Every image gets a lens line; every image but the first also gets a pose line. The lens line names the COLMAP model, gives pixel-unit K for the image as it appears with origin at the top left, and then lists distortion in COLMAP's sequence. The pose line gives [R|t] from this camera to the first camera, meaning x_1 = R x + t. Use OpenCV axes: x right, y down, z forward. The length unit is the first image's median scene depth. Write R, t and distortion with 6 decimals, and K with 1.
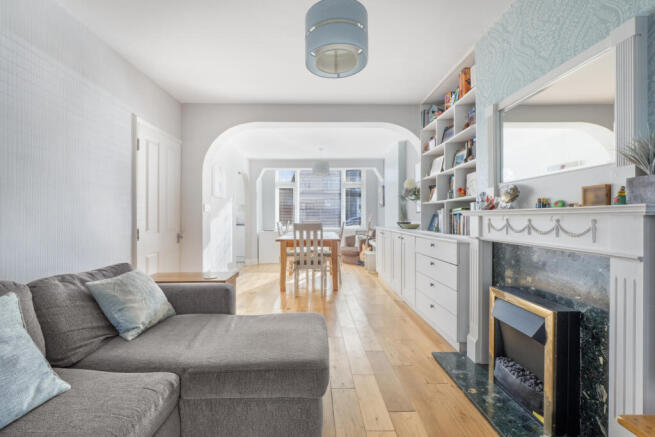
lens RADIAL K [[276.2, 0, 321.5], [0, 276.2, 217.3], [0, 0, 1]] dist [-0.010986, -0.000867]
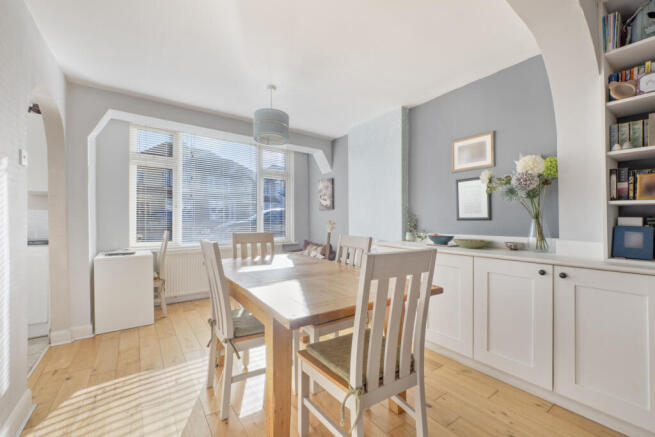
lens RADIAL K [[276.2, 0, 325.1], [0, 276.2, 220.9], [0, 0, 1]] dist [-0.010986, -0.000867]
pose [[0.830074, 0.011868, 0.557527, -0.183138], [-0.008551, 0.999927, -0.008554, -0.004610], [-0.557588, 0.002333, 0.830115, 0.494953]]
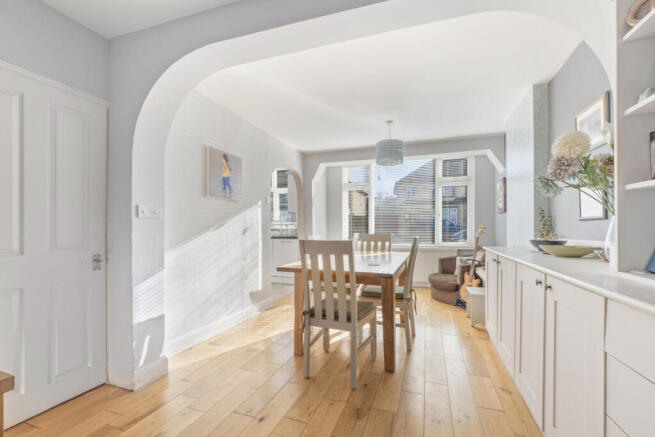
lens RADIAL K [[276.2, 0, 329.8], [0, 276.2, 227.1], [0, 0, 1]] dist [-0.010986, -0.000867]
pose [[0.934066, 0.004450, -0.357072, 0.089188], [-0.007228, 0.999953, -0.006447, 0.000658], [0.357026, 0.008603, 0.934055, 0.325815]]
